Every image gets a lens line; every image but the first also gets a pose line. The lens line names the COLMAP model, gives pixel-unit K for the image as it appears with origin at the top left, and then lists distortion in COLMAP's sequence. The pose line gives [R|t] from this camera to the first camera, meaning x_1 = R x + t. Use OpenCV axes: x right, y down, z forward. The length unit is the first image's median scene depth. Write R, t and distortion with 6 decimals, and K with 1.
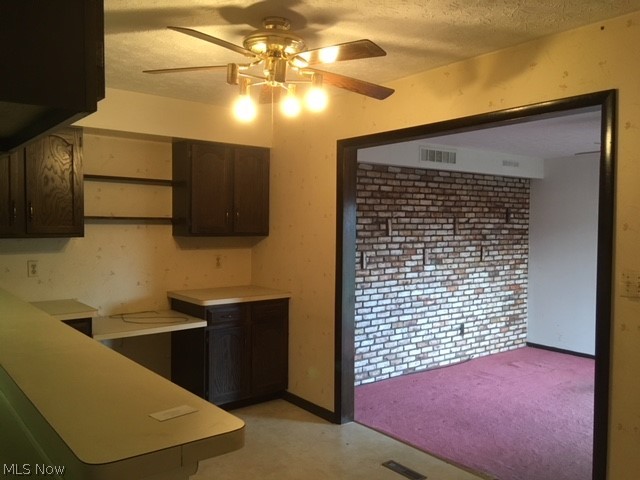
lens RADIAL K [[543.9, 0, 321.0], [0, 543.9, 244.2], [0, 0, 1]] dist [0.088127, -0.137171]
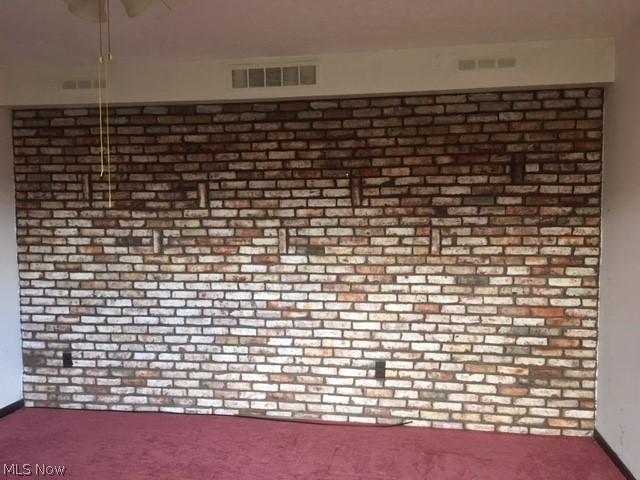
lens RADIAL K [[543.9, 0, 320.2], [0, 543.9, 236.6], [0, 0, 1]] dist [0.088127, -0.137171]
pose [[0.672932, 0.031904, -0.739016, 0.618731], [-0.015762, 0.999461, 0.028796, -0.001217], [0.739536, -0.007729, 0.673072, 0.547453]]
